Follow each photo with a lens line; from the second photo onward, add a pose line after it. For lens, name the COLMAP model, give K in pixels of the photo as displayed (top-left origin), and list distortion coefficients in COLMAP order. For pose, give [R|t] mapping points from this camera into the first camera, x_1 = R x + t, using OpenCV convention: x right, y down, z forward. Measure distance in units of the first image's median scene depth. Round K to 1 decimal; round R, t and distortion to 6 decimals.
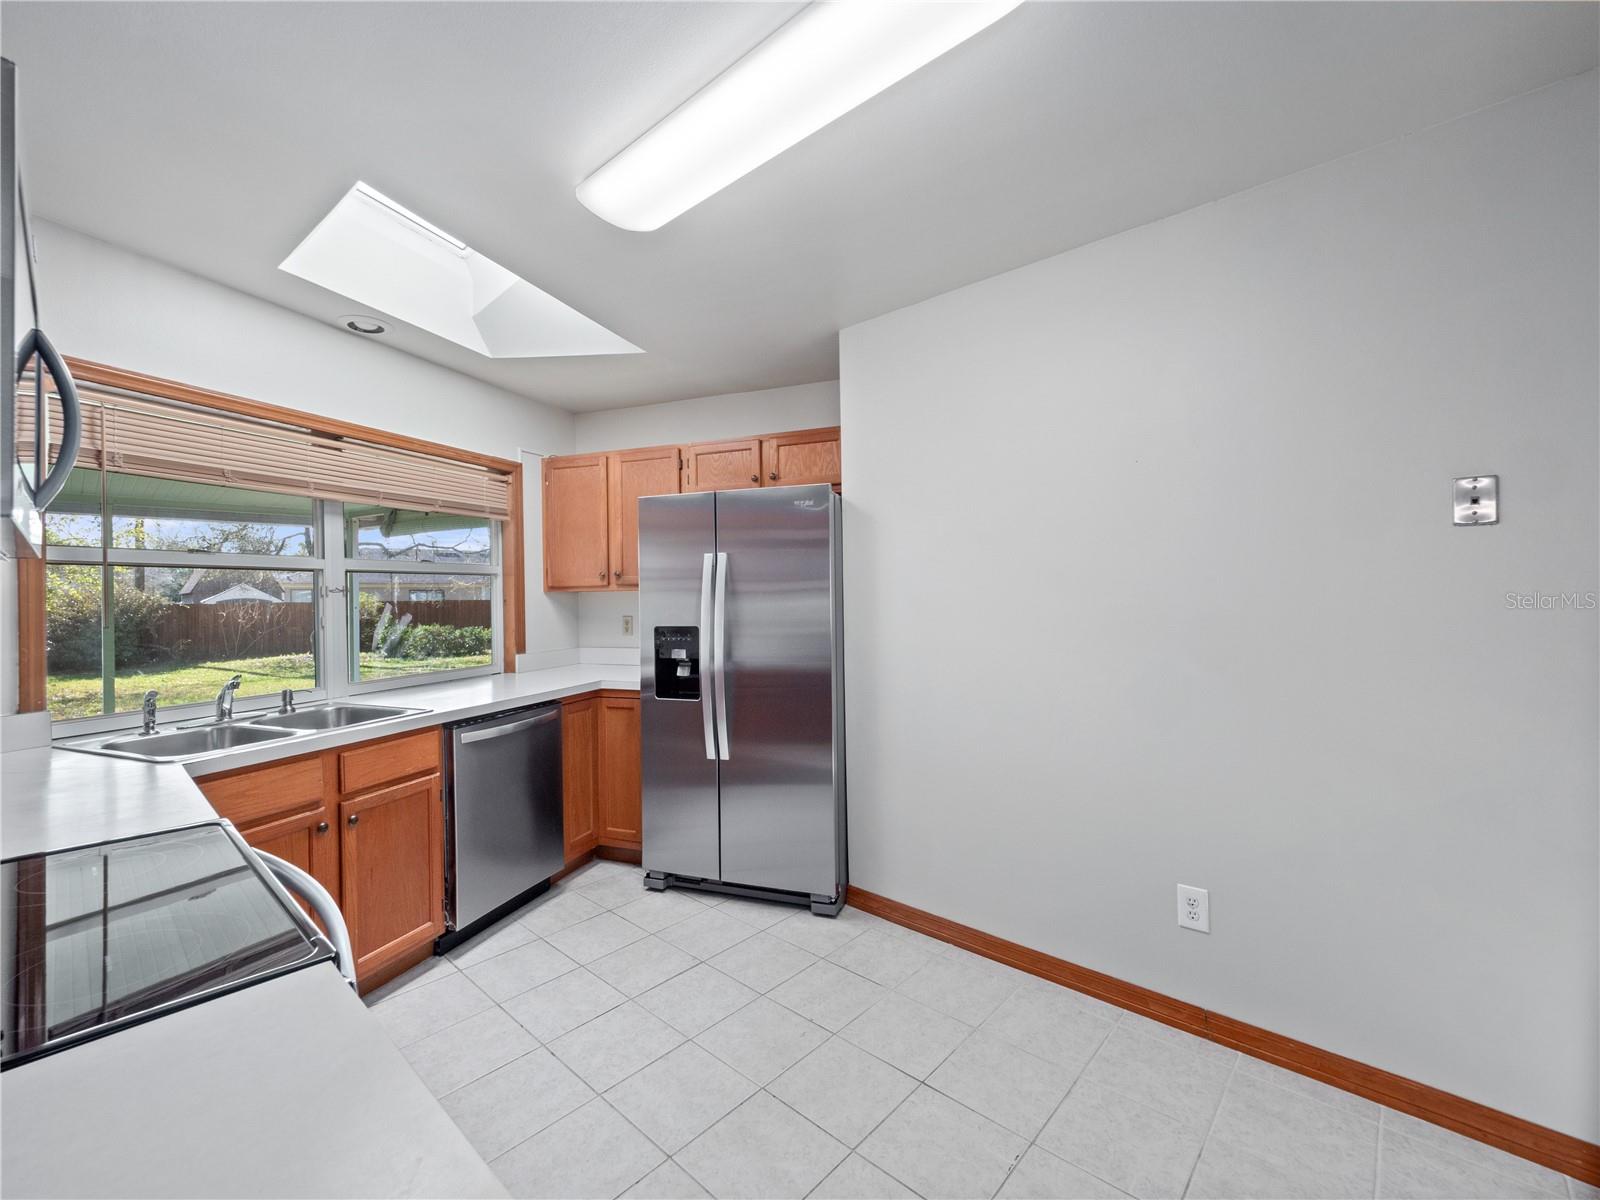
lens RADIAL K [[670.2, 0, 800.0], [0, 670.2, 600.0], [0, 0, 1]] dist [0.000539, -0.000417]
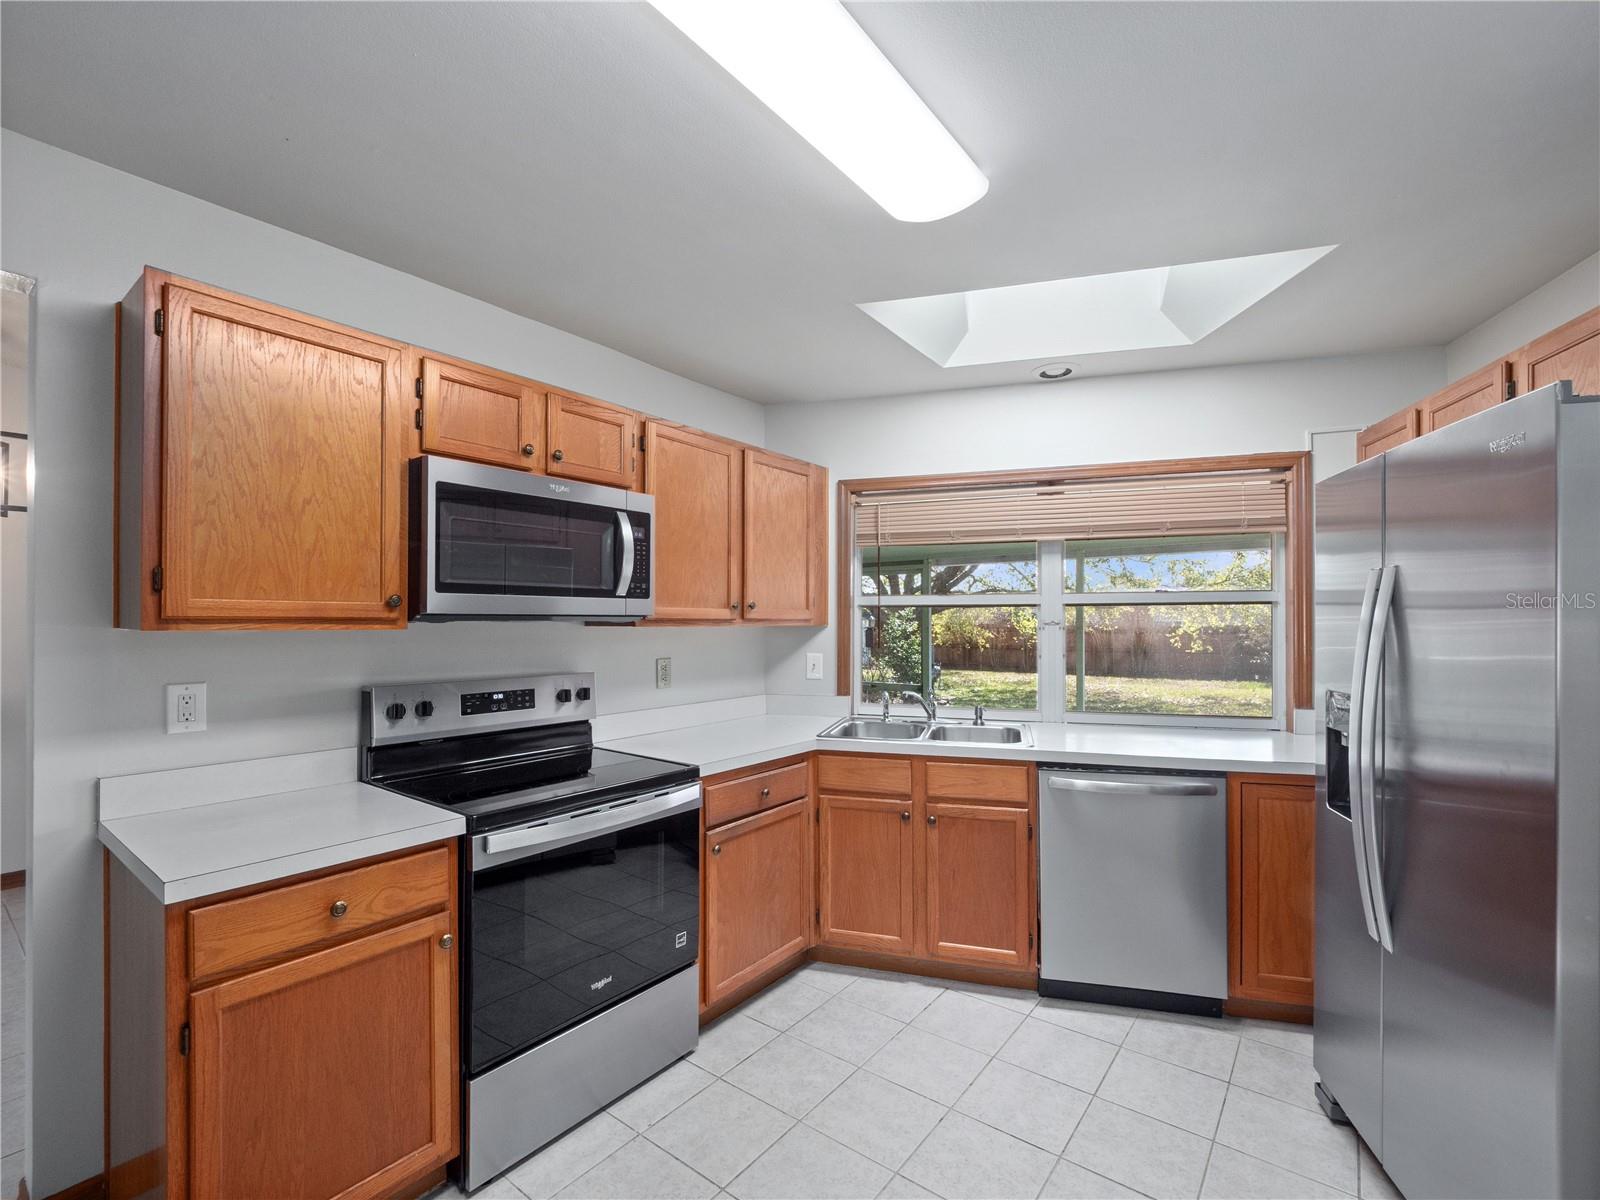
lens RADIAL K [[720.8, 0, 801.4], [0, 720.8, 618.6], [0, 0, 1]] dist [0.001532, -0.011579]
pose [[0.075404, 0.010141, -0.997102, 0.410935], [-0.006287, 0.999933, 0.009694, -0.028466], [0.997133, 0.005538, 0.075463, 0.471049]]
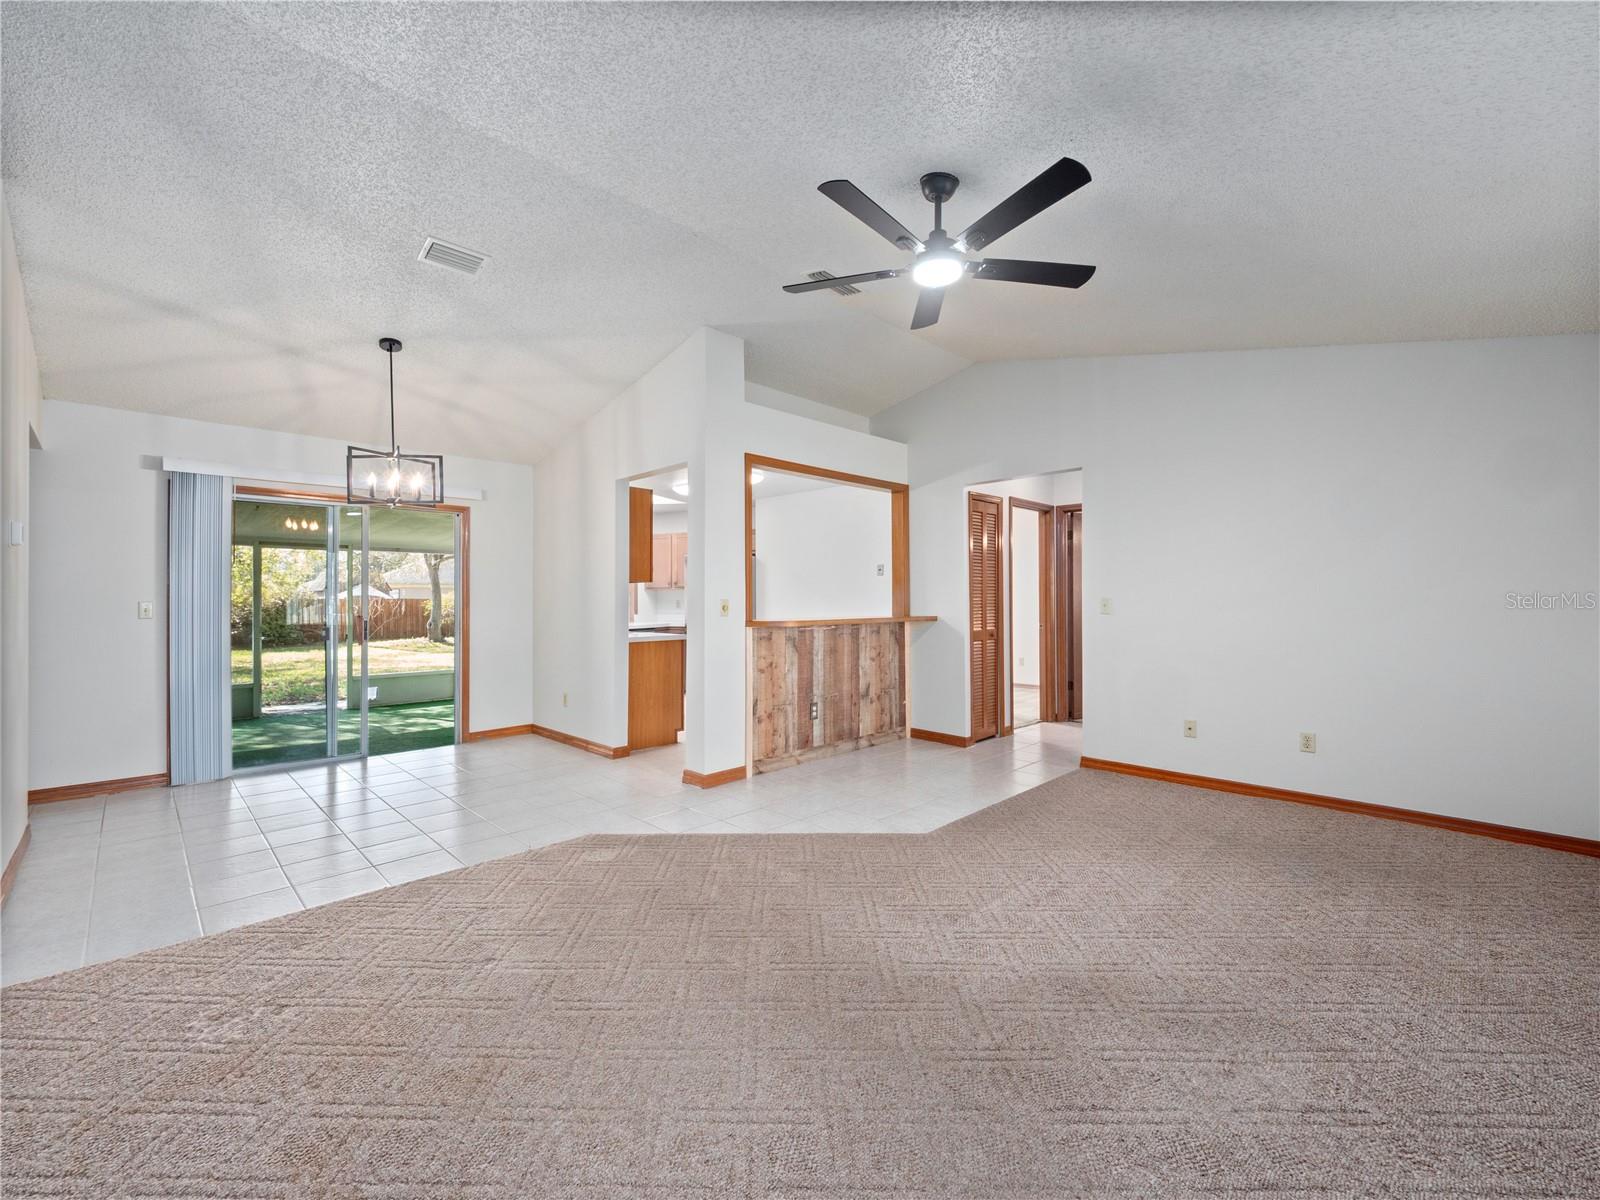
lens RADIAL K [[670.2, 0, 800.0], [0, 670.2, 600.0], [0, 0, 1]] dist [0.000539, -0.000417]
pose [[0.998919, 0.010847, -0.045212, 0.374295], [-0.011161, 0.999915, -0.006694, 0.044382], [0.045135, 0.007192, 0.998955, -1.804259]]
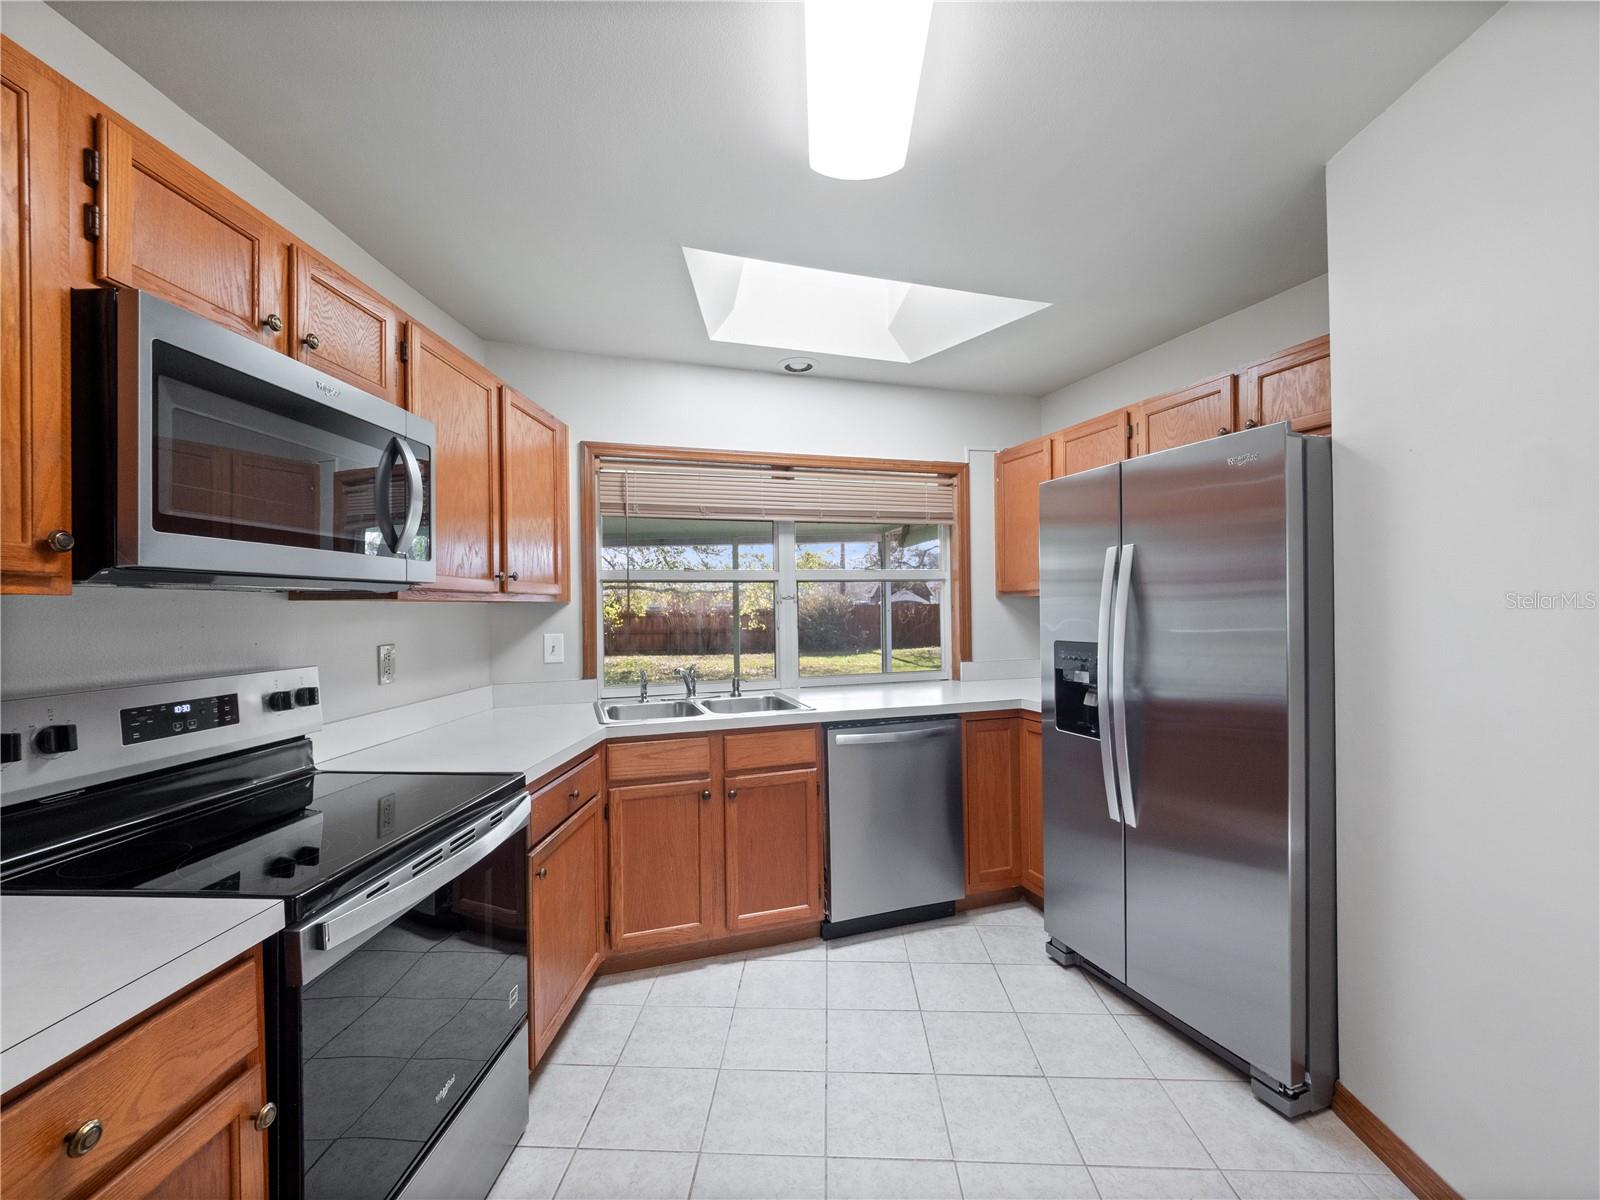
lens RADIAL K [[683.4, 0, 795.4], [0, 683.4, 606.5], [0, 0, 1]] dist [0.004801, -0.006645]
pose [[0.633198, 0.005069, -0.773973, 0.230030], [0.000998, 0.999972, 0.007365, -0.007030], [0.773989, -0.005436, 0.633176, 0.231254]]
